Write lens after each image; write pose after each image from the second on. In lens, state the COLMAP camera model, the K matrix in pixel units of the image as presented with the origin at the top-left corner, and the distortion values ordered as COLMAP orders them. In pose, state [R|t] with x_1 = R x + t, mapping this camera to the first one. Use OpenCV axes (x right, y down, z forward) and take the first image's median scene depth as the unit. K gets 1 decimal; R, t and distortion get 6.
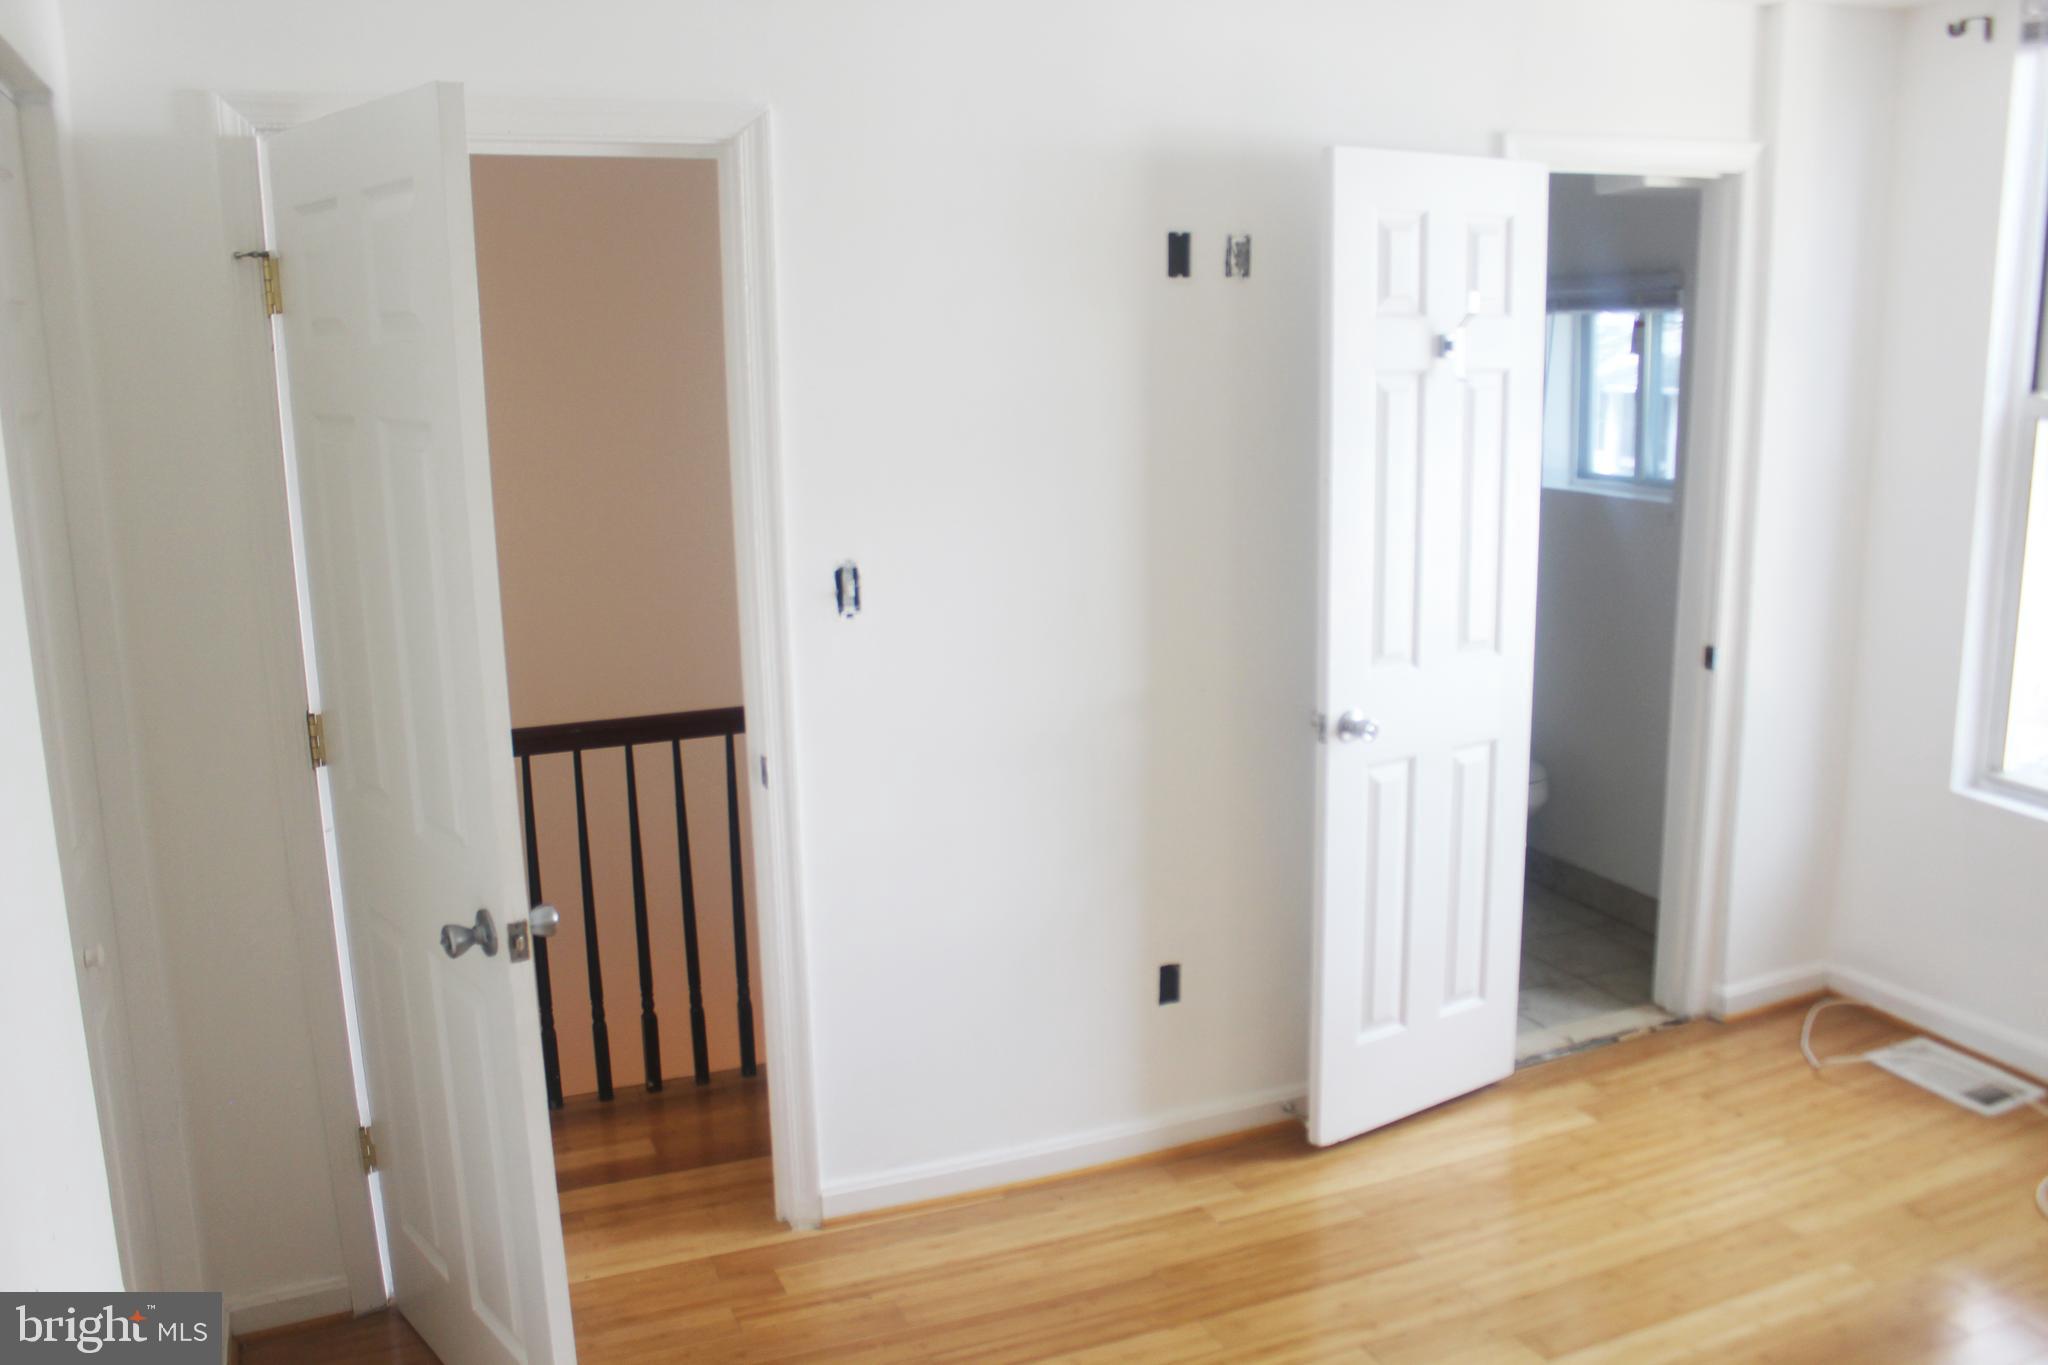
lens RADIAL K [[1737.3, 0, 1056.4], [0, 1737.3, 712.4], [0, 0, 1]] dist [-0.164894, 0.157915]
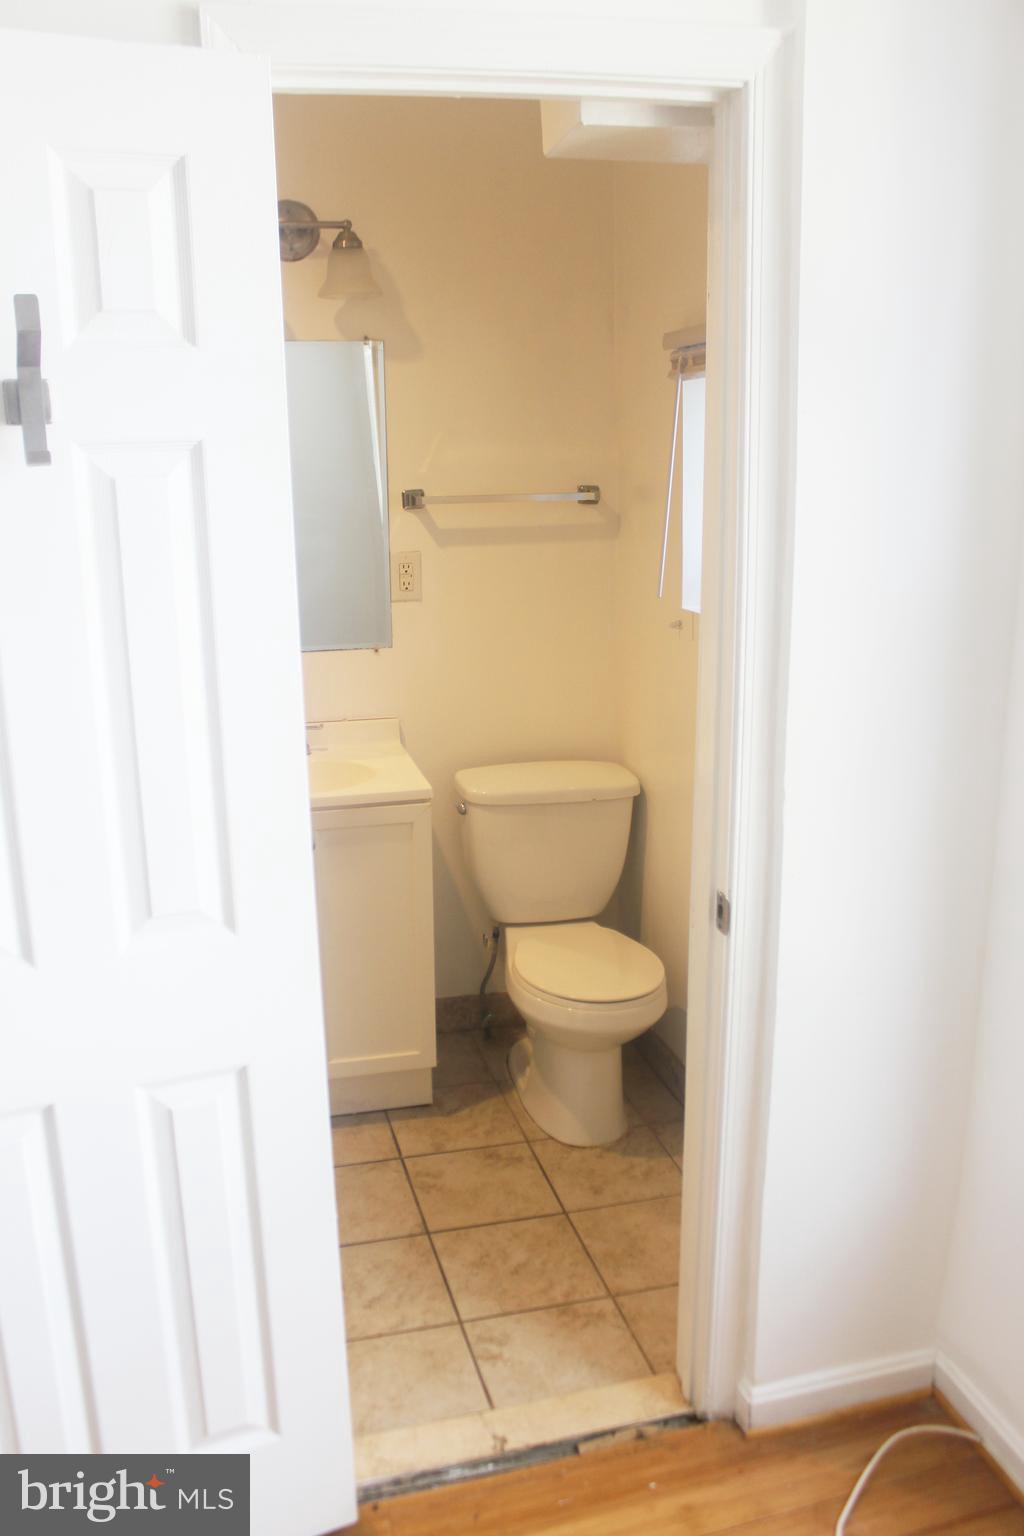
lens RADIAL K [[1303.0, 0, 489.1], [0, 1303.0, 794.5], [0, 0, 1]] dist [-0.164894, 0.157915]
pose [[0.986731, 0.042761, -0.156633, 0.365860], [-0.033192, 0.997448, 0.063208, -0.100496], [0.158936, -0.057170, 0.985632, 0.516787]]
